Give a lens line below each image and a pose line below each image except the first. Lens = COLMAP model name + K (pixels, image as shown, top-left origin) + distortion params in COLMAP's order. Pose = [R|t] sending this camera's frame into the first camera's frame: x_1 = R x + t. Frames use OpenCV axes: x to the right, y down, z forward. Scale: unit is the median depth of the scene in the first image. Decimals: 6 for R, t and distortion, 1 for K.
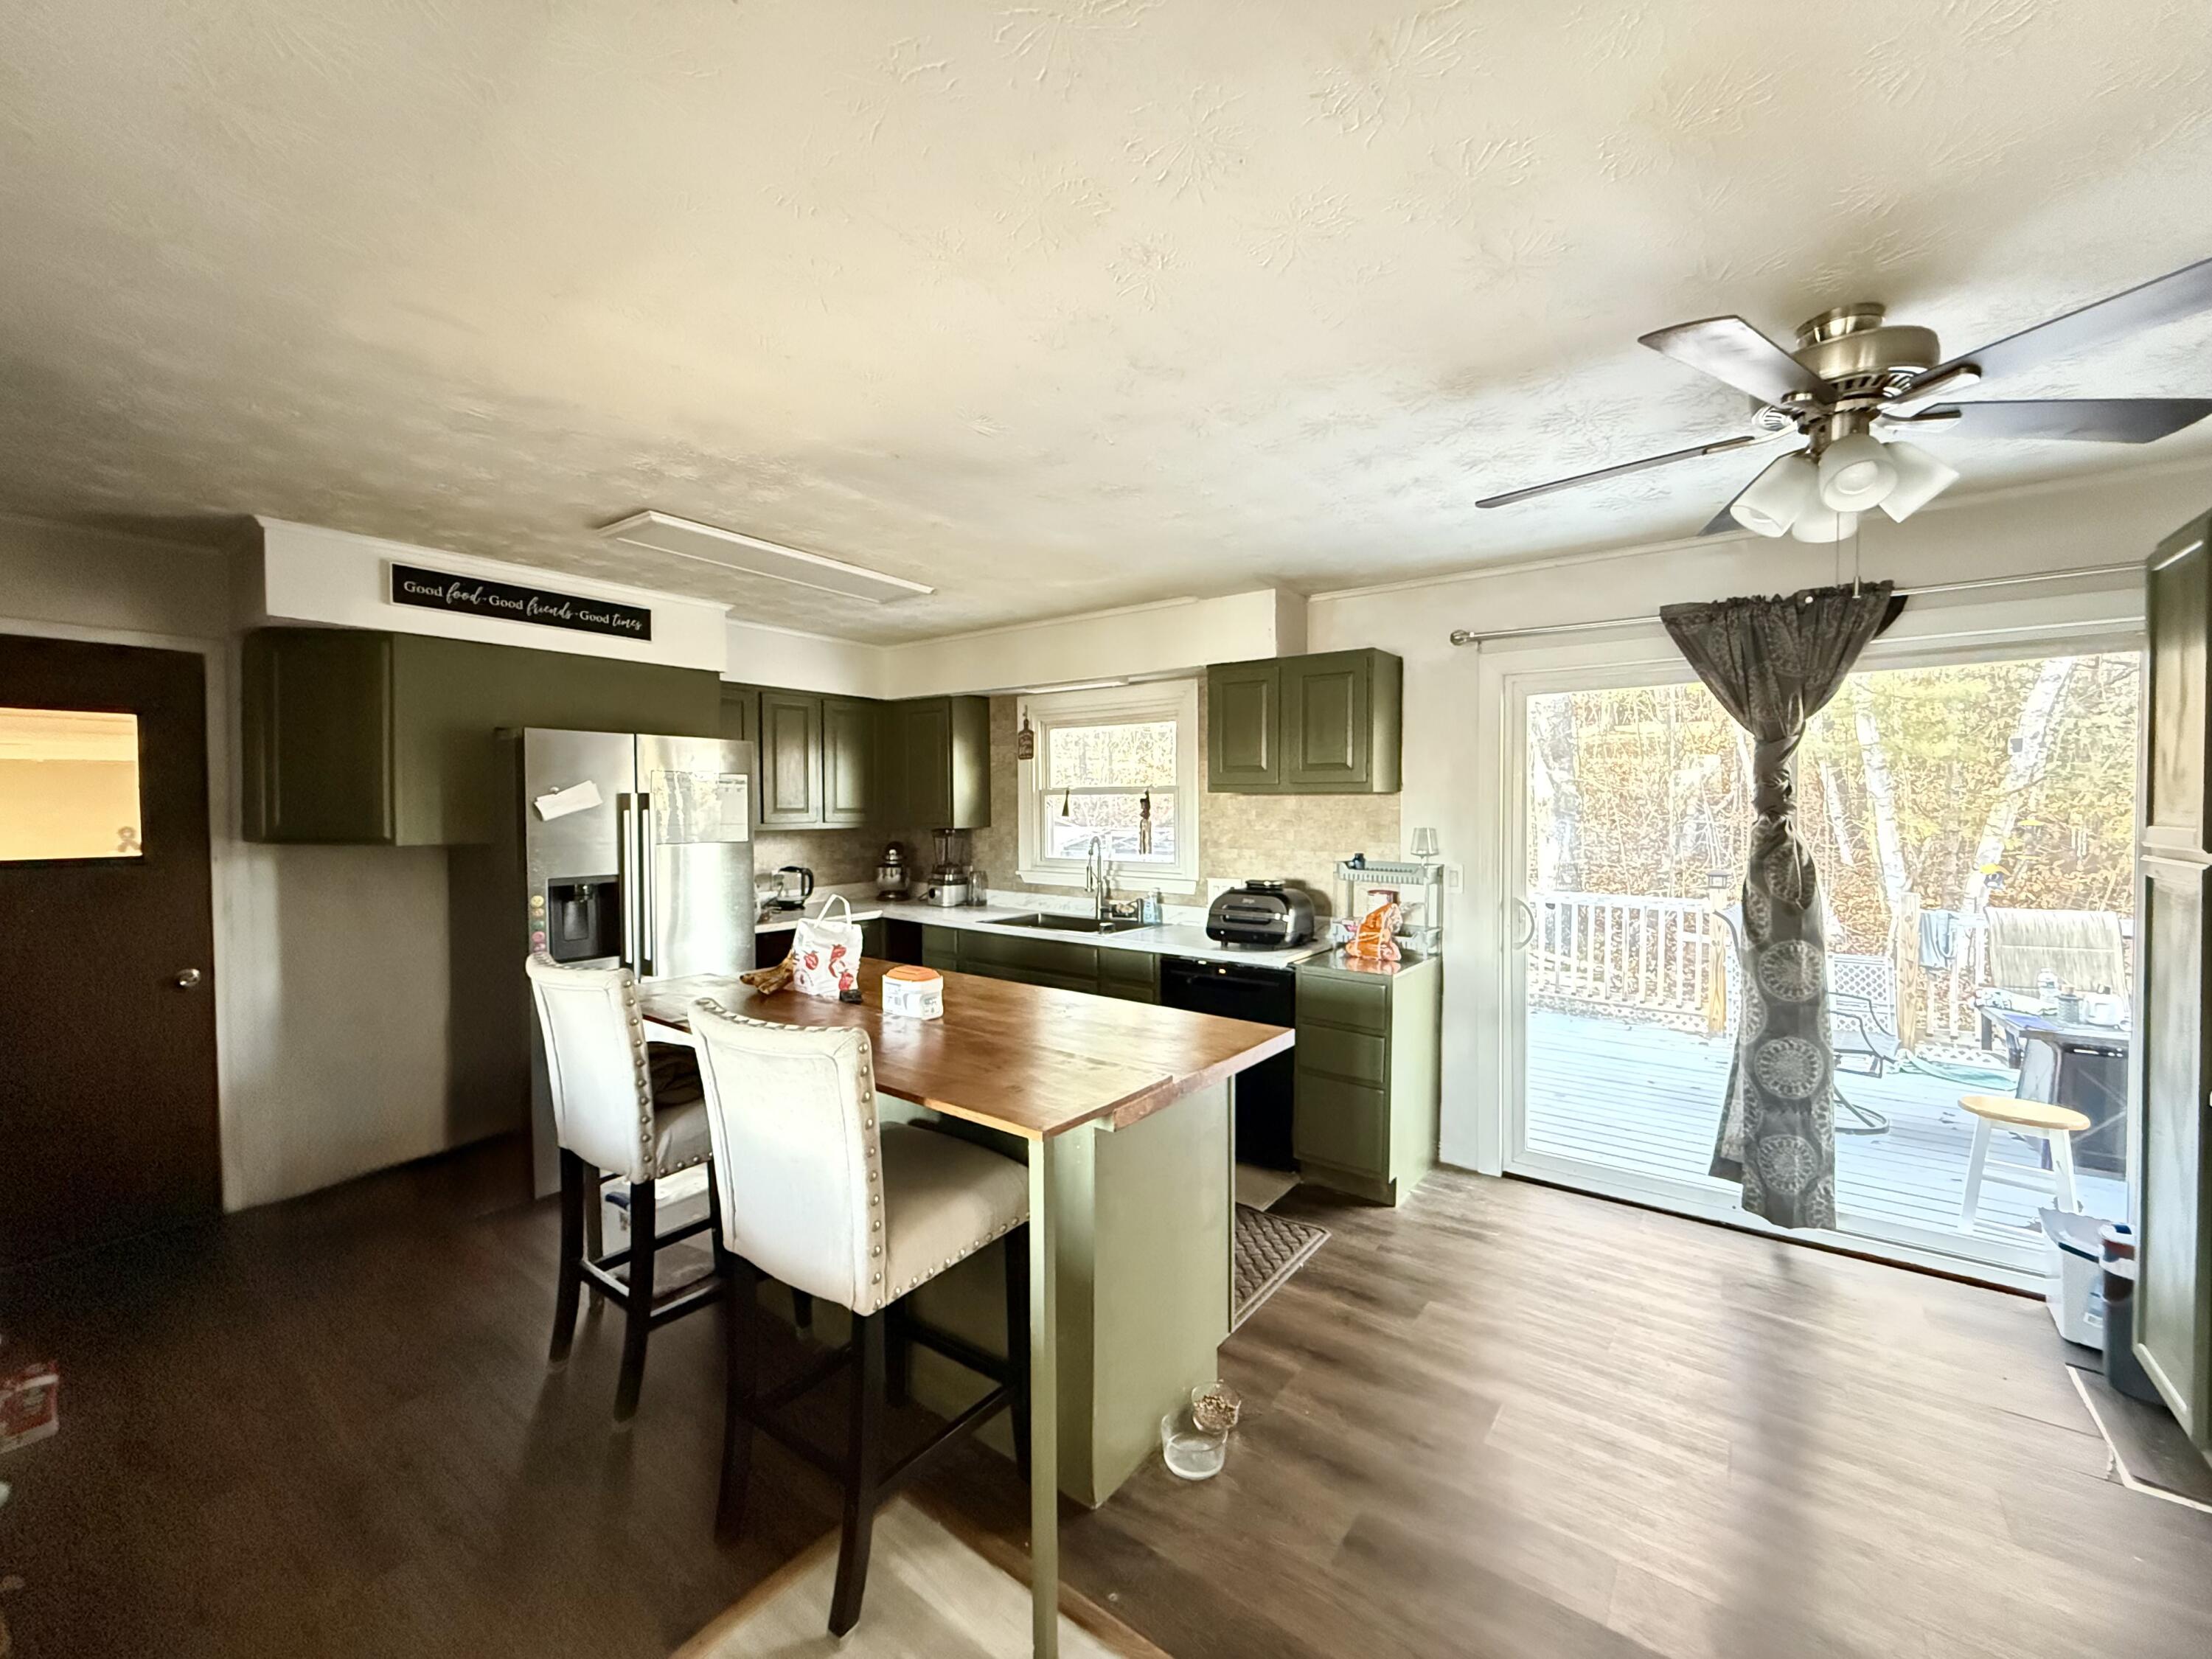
lens RADIAL K [[883.1, 0, 1101.6], [0, 883.1, 829.1], [0, 0, 1]] dist [0.000990, 0.000443]
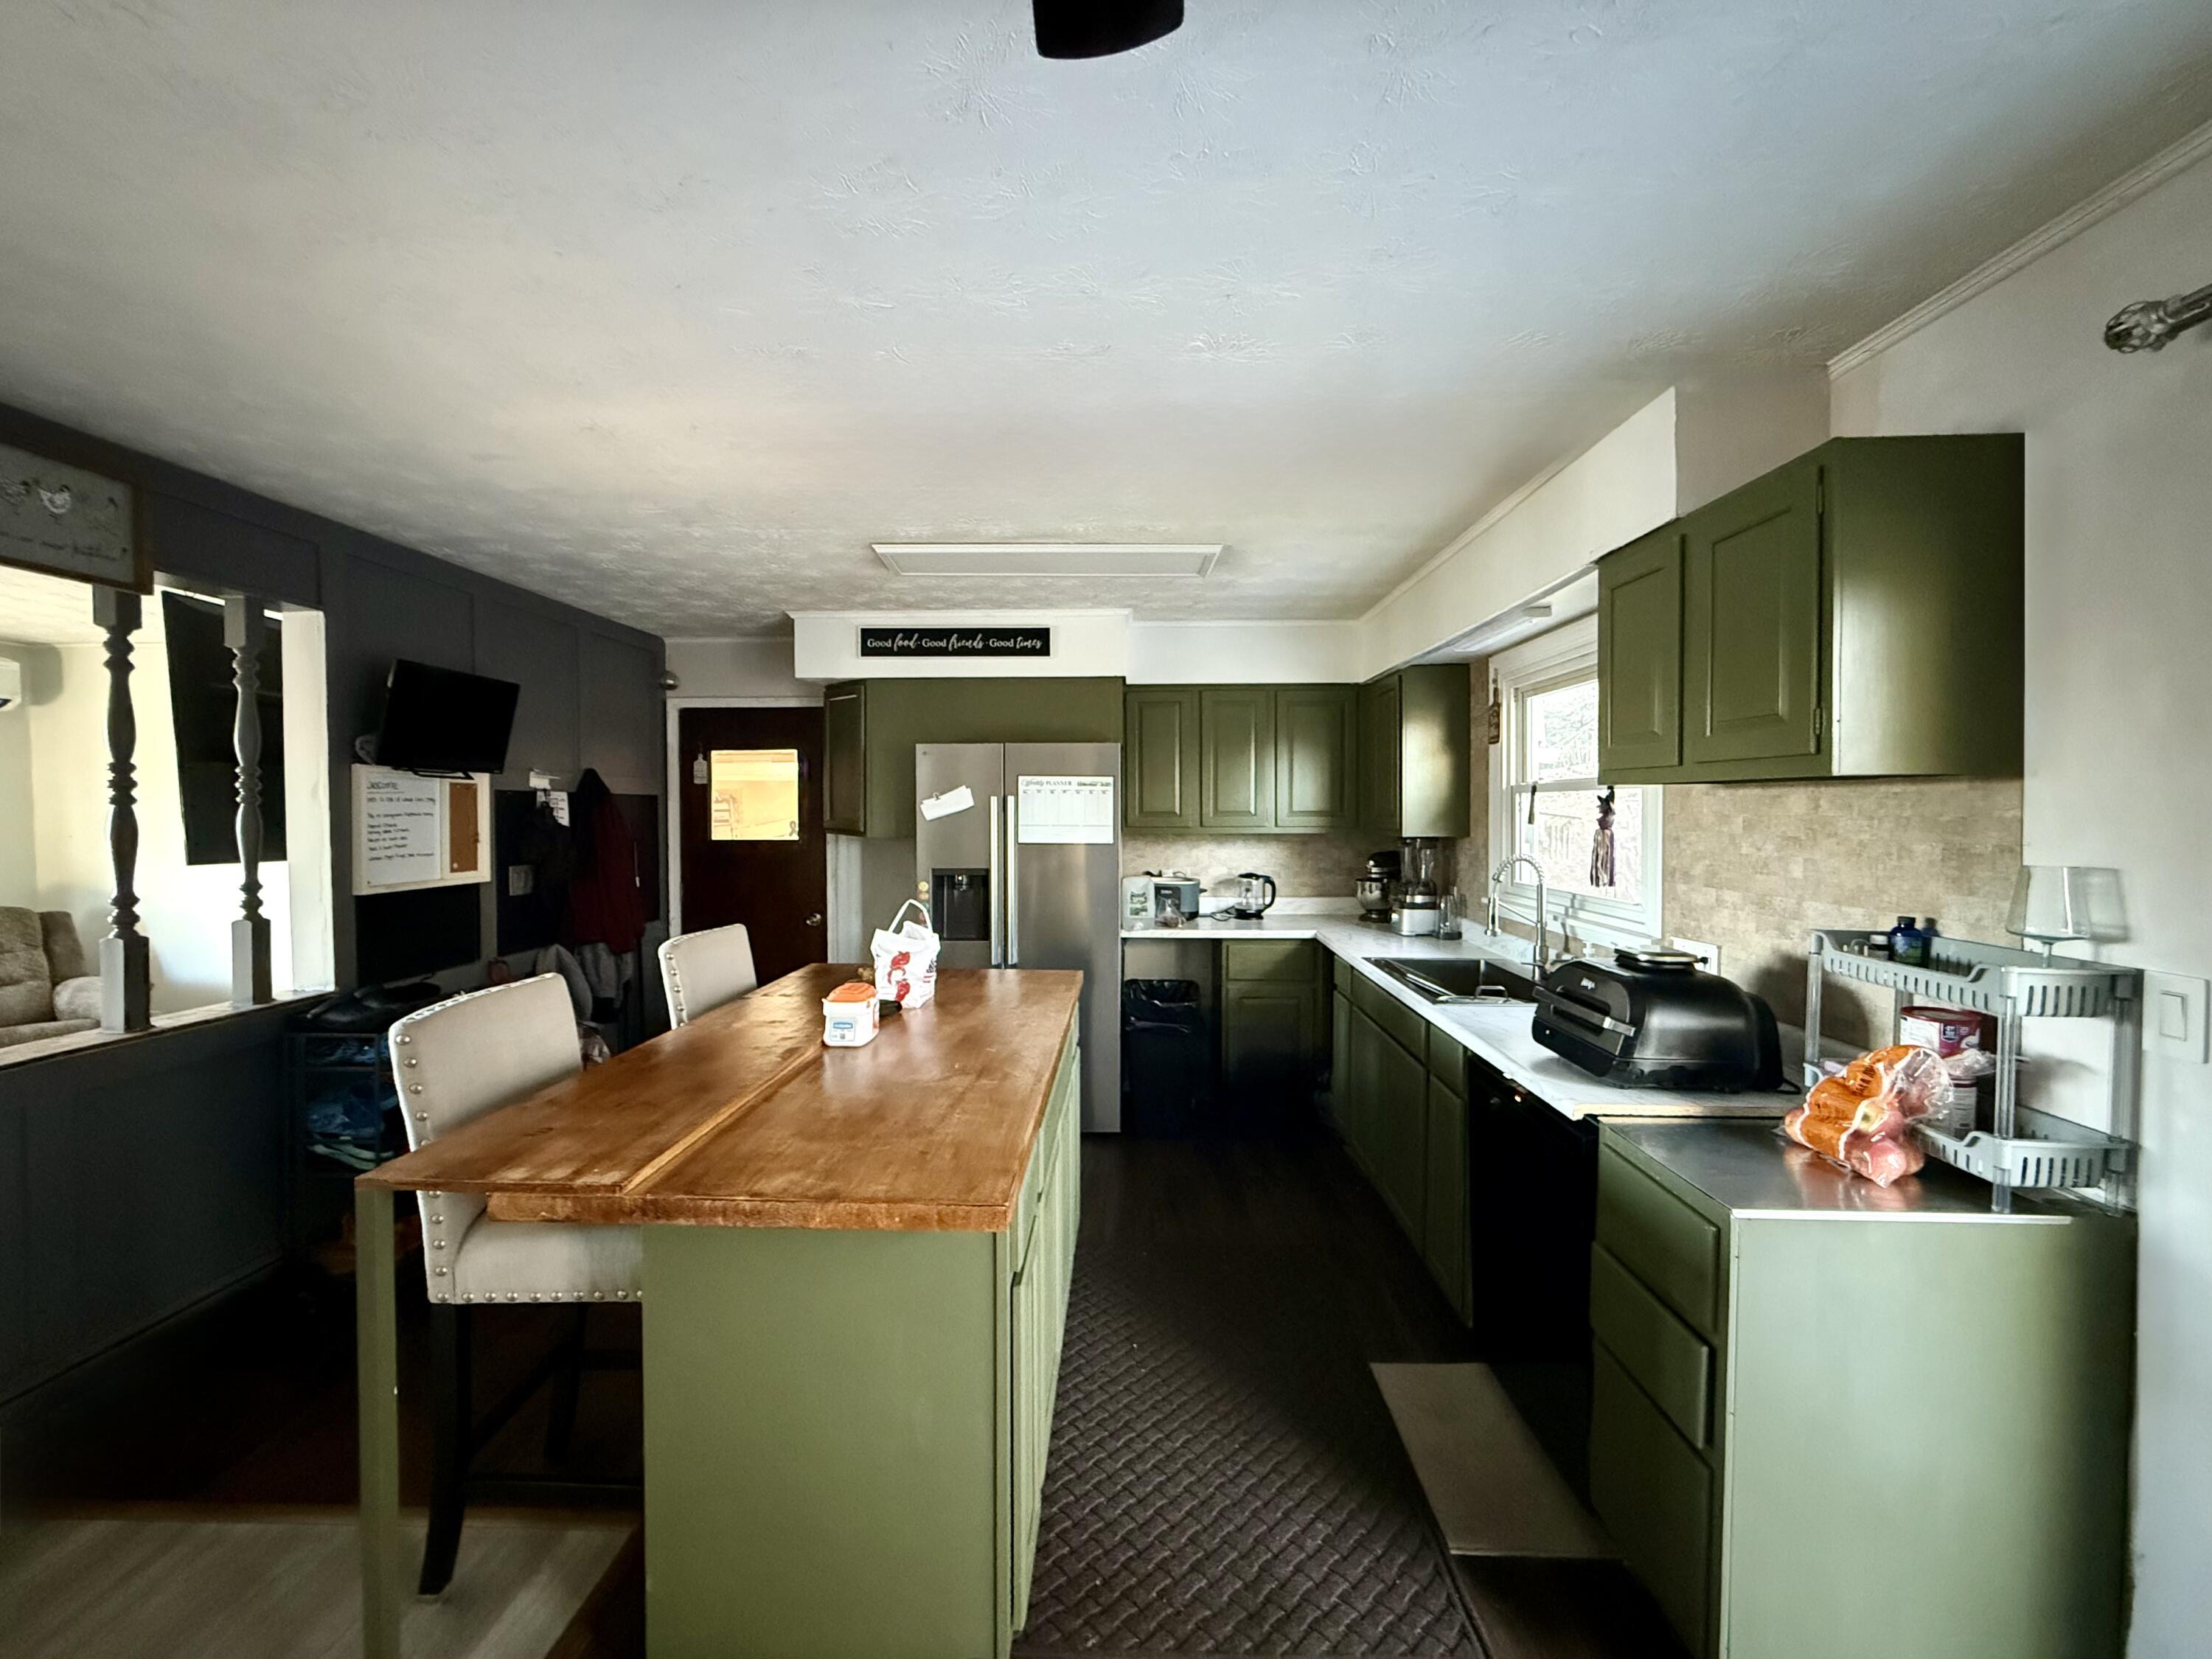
lens RADIAL K [[883.1, 0, 1101.6], [0, 883.1, 829.1], [0, 0, 1]] dist [0.000990, 0.000443]
pose [[0.580164, 0.019625, -0.814263, 0.486112], [-0.022639, 0.999712, 0.007964, -0.012183], [0.814185, 0.013814, 0.580441, 0.494852]]
